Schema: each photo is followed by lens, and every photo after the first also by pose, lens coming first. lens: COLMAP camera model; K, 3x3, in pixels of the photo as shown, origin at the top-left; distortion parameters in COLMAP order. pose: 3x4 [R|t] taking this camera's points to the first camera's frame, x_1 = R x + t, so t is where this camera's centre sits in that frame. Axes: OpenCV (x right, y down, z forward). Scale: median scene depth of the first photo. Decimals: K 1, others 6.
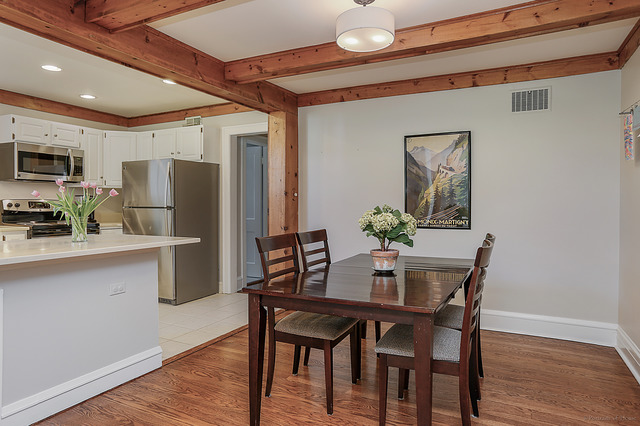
lens RADIAL K [[383.7, 0, 320.0], [0, 383.7, 213.0], [0, 0, 1]] dist [-0.082273, 0.077606]
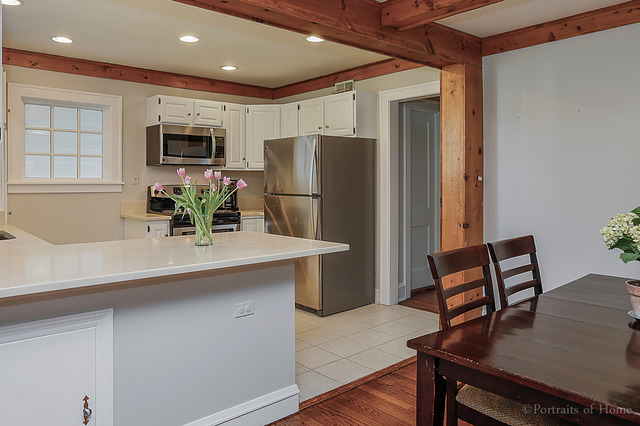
lens RADIAL K [[455.1, 0, 328.8], [0, 455.1, 189.0], [0, 0, 1]] dist [-0.035588, 0.001562]
pose [[0.934054, -0.000687, -0.357130, -0.024841], [-0.002388, 0.999964, -0.008171, -0.021122], [0.357123, 0.008485, 0.934019, 0.108764]]
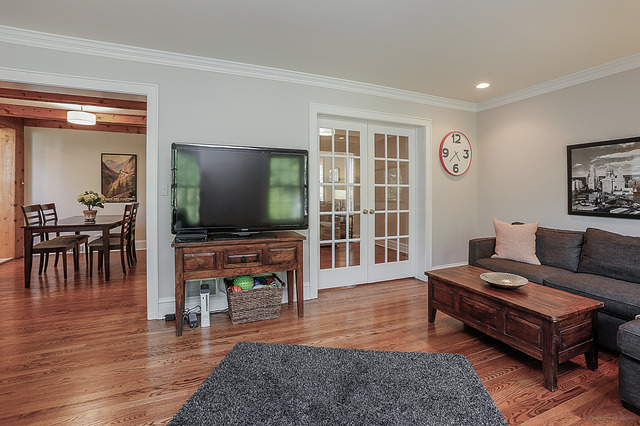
lens RADIAL K [[325.5, 0, 327.9], [0, 325.5, 189.7], [0, 0, 1]] dist [-0.052175, 0.000132]
pose [[0.682135, -0.003817, 0.731216, -0.136271], [0.013250, 0.999887, -0.007141, 0.003047], [-0.731106, 0.014560, 0.682108, -0.750067]]
